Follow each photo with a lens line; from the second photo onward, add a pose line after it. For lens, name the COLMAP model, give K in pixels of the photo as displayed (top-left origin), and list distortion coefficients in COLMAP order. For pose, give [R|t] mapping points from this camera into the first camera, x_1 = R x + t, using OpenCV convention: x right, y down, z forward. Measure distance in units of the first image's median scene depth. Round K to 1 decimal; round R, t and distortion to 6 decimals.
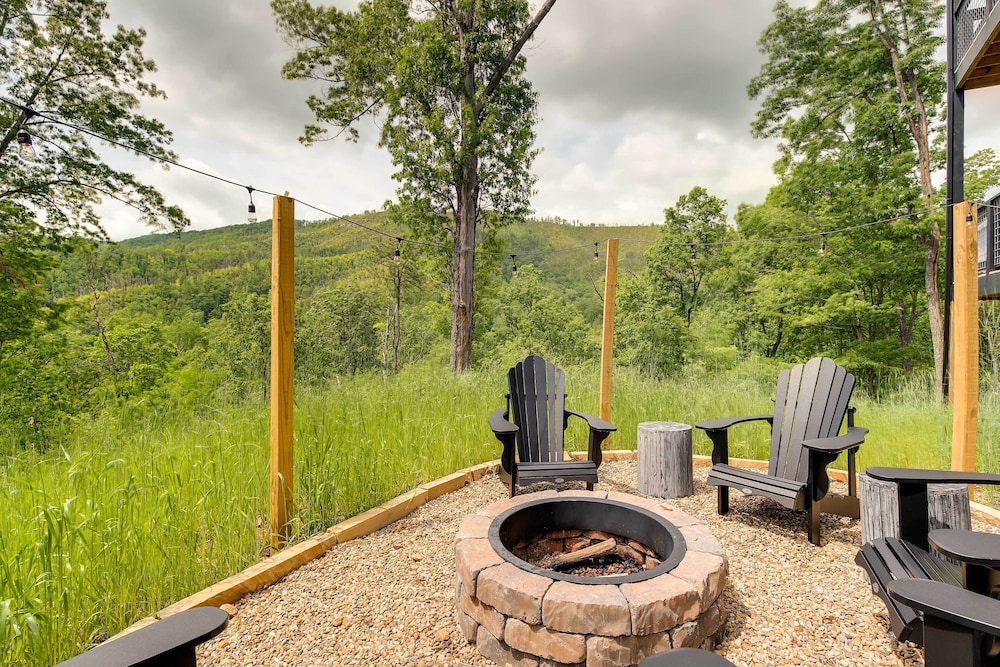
lens RADIAL K [[457.9, 0, 500.0], [0, 457.9, 333.5], [0, 0, 1]] dist [0.001098, 0.000349]
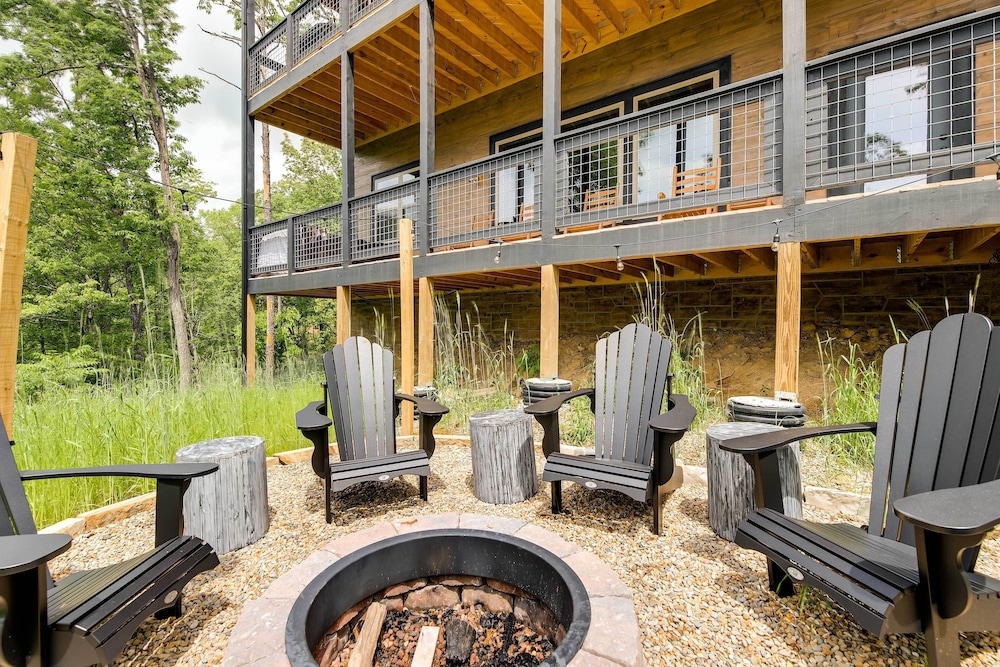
lens RADIAL K [[457.9, 0, 500.0], [0, 457.9, 333.5], [0, 0, 1]] dist [0.001098, 0.000349]
pose [[0.120539, -0.027410, 0.992330, -0.120427], [0.014199, 0.999564, 0.025885, 0.008636], [-0.992607, 0.010970, 0.120876, 0.216804]]
